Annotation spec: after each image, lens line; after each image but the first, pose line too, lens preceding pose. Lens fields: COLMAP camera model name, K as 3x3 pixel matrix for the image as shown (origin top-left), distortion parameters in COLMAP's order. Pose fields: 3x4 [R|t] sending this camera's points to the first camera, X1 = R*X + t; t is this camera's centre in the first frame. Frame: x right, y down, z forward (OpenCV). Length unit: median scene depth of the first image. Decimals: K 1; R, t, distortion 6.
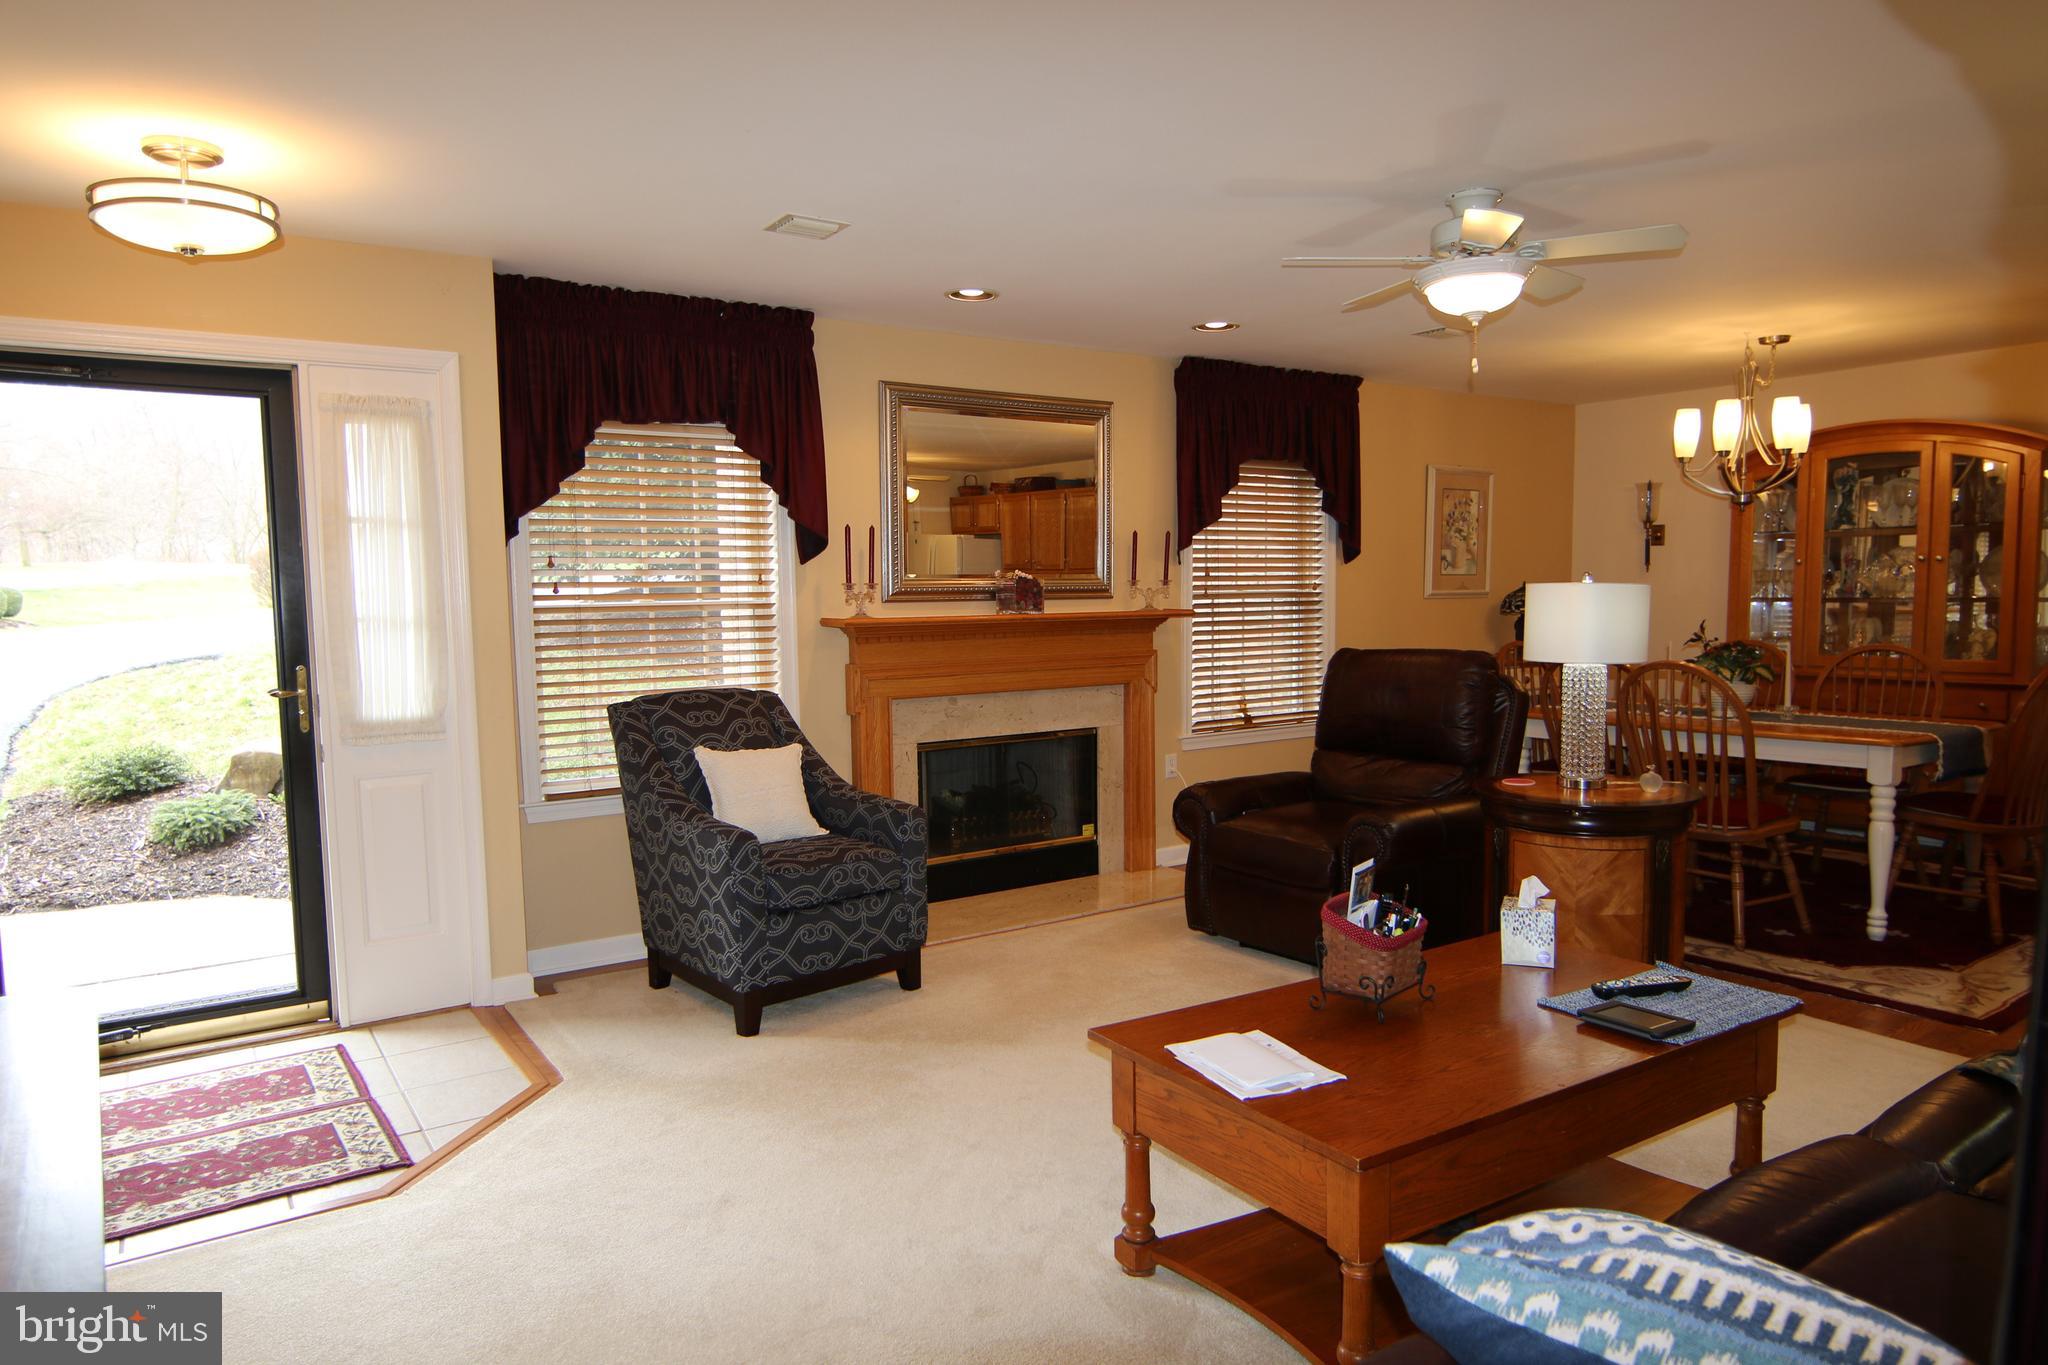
lens RADIAL K [[1294.3, 0, 1028.8], [0, 1294.3, 694.5], [0, 0, 1]] dist [-0.022671, 0.010440]
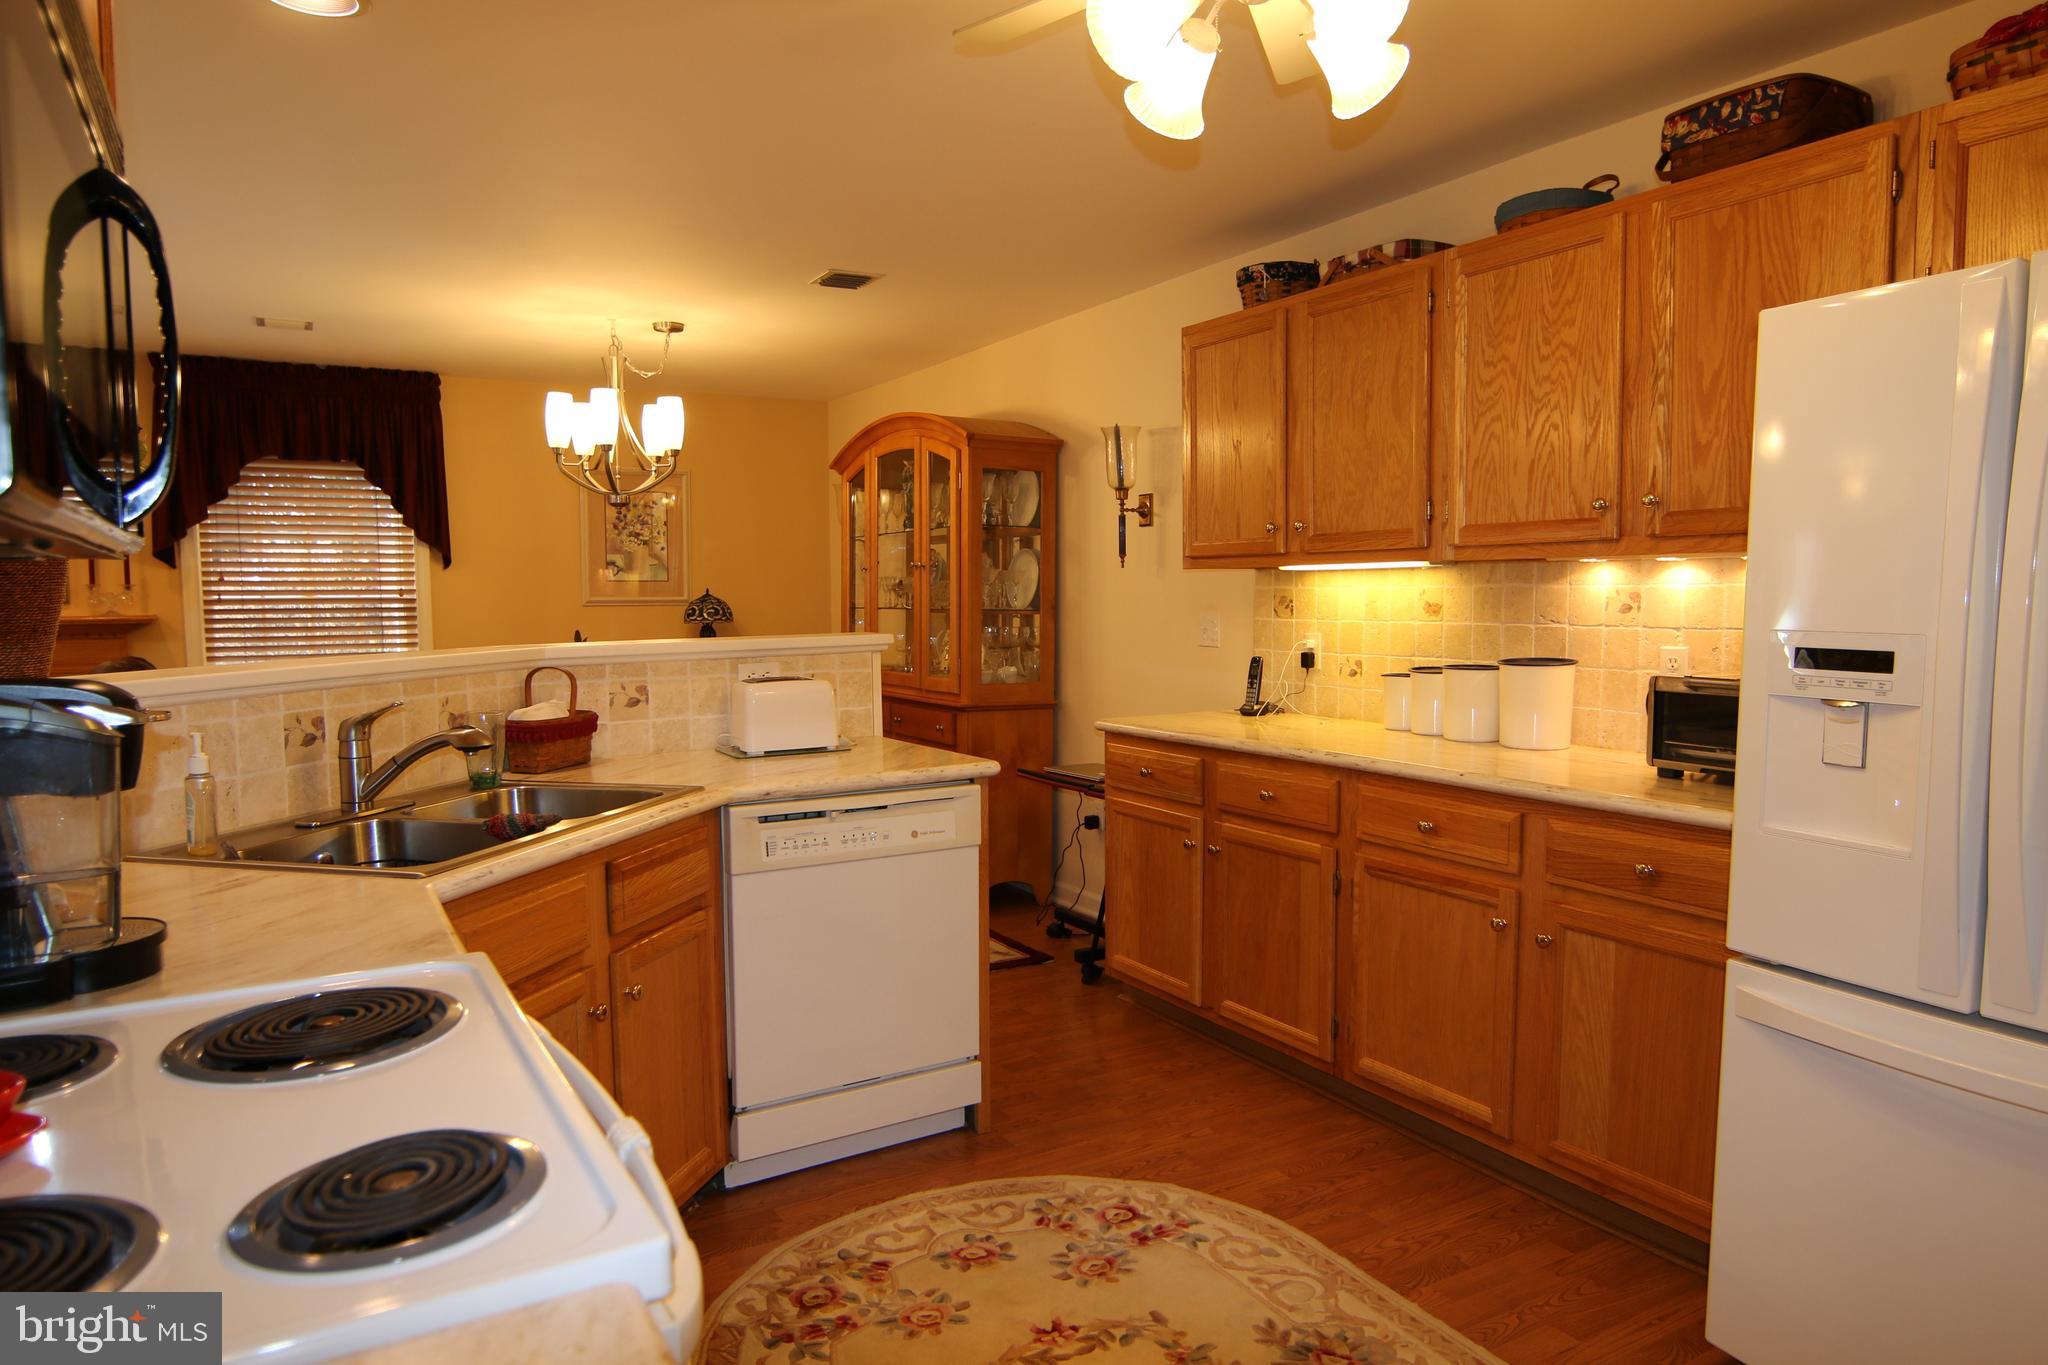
lens RADIAL K [[1294.3, 0, 1013.4], [0, 1294.3, 696.4], [0, 0, 1]] dist [-0.022671, 0.010440]
pose [[0.996598, 0.014119, -0.081193, 0.916895], [-0.014207, 0.999899, -0.000513, -0.014999], [0.081178, 0.001664, 0.996698, 0.100166]]
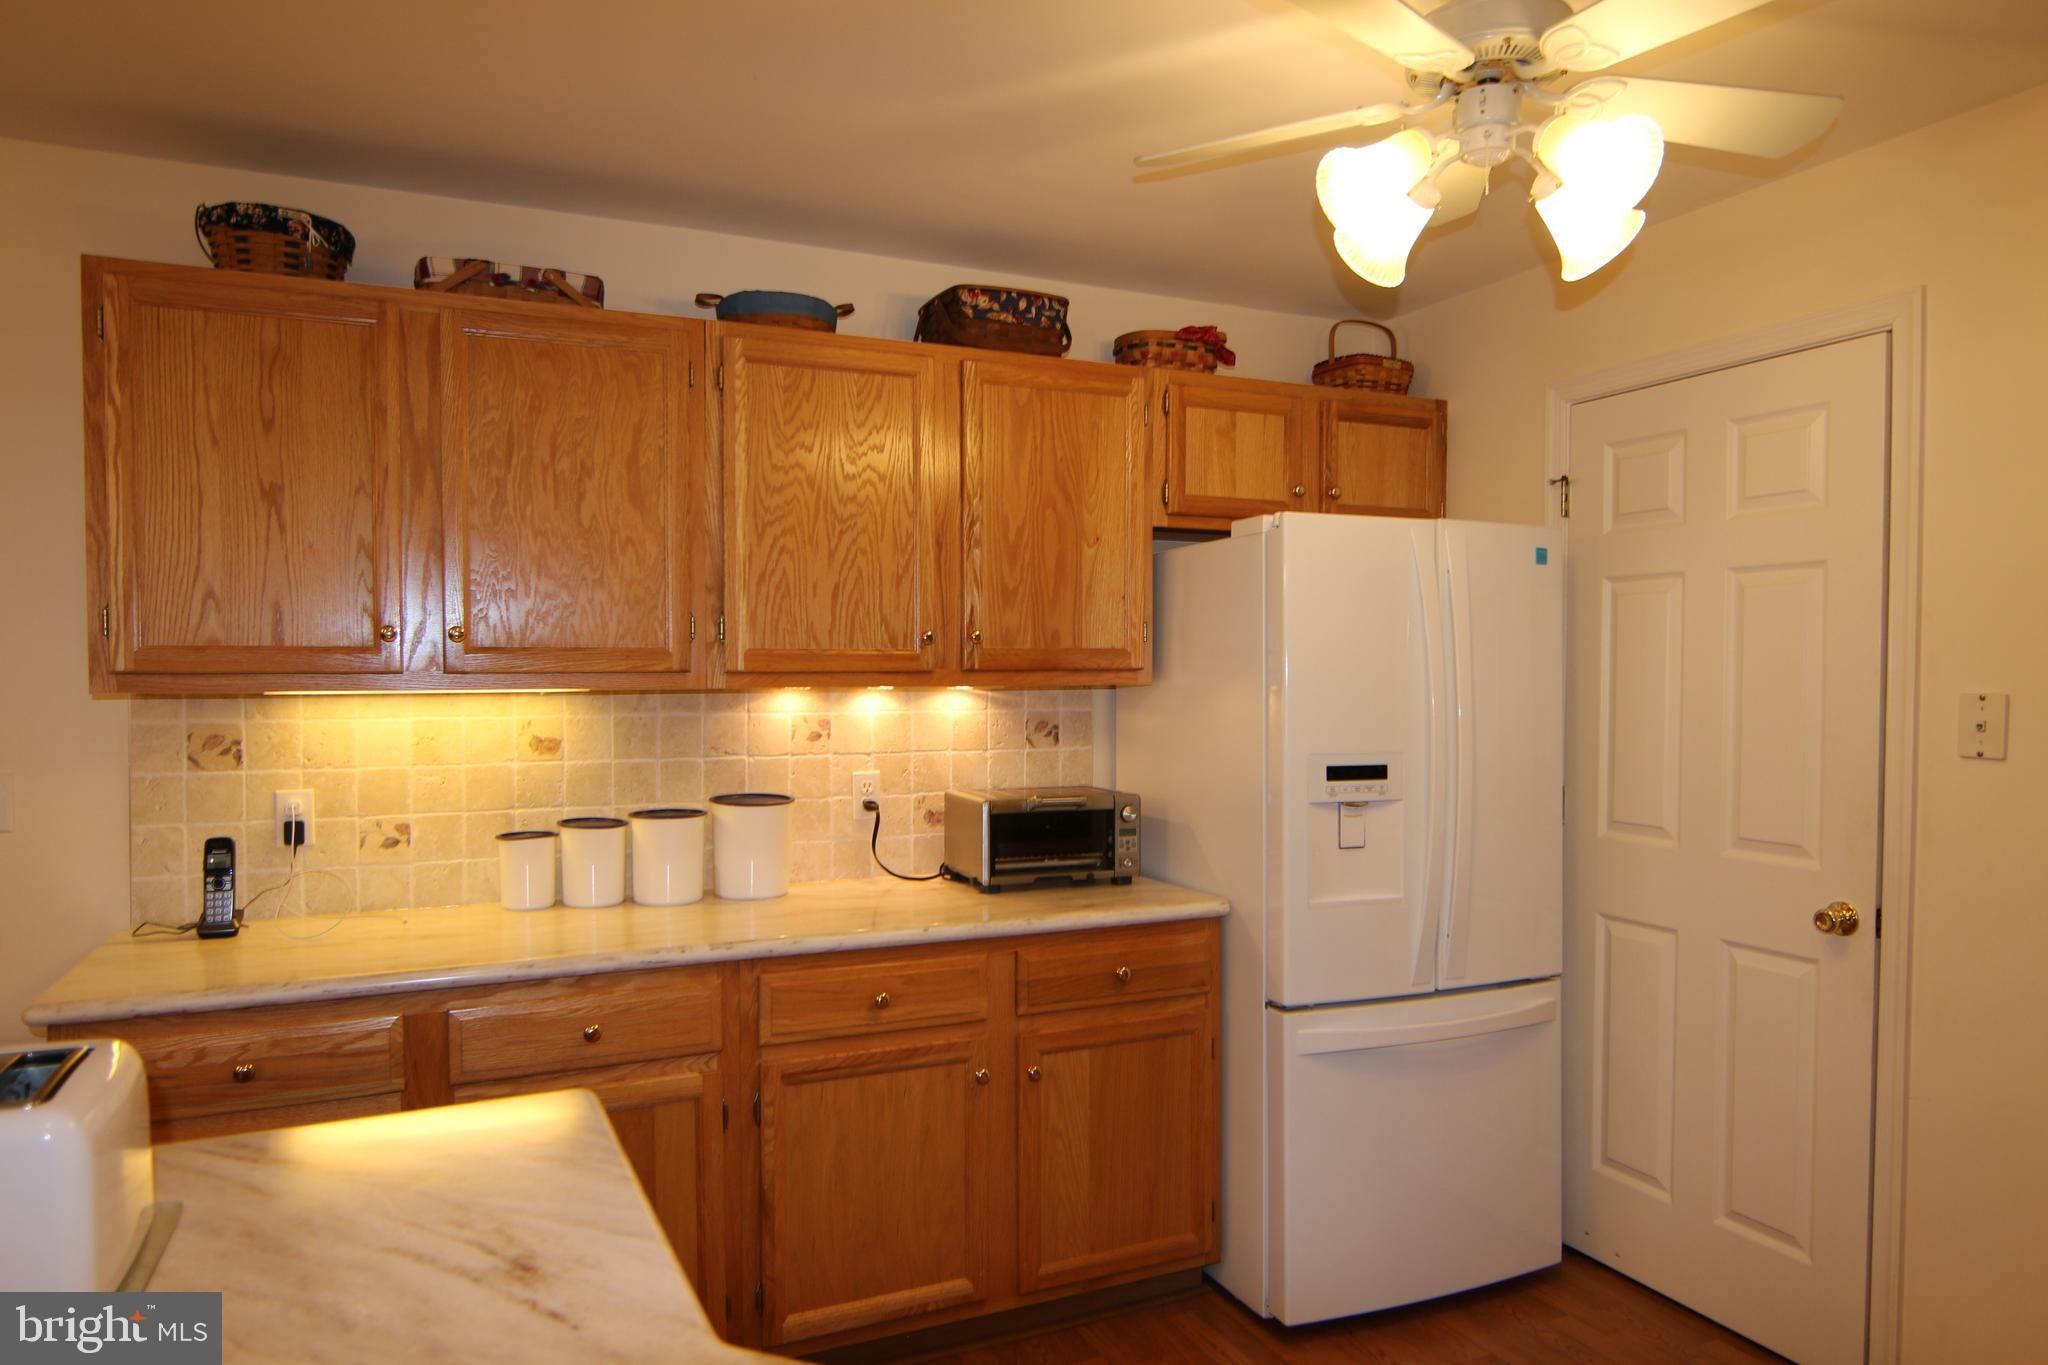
lens RADIAL K [[1294.3, 0, 1032.2], [0, 1294.3, 692.5], [0, 0, 1]] dist [-0.022671, 0.010440]
pose [[0.170141, -0.004230, 0.985411, 0.604990], [0.079459, 0.996793, -0.009441, -0.063797], [-0.982211, 0.079906, 0.169931, 0.497350]]
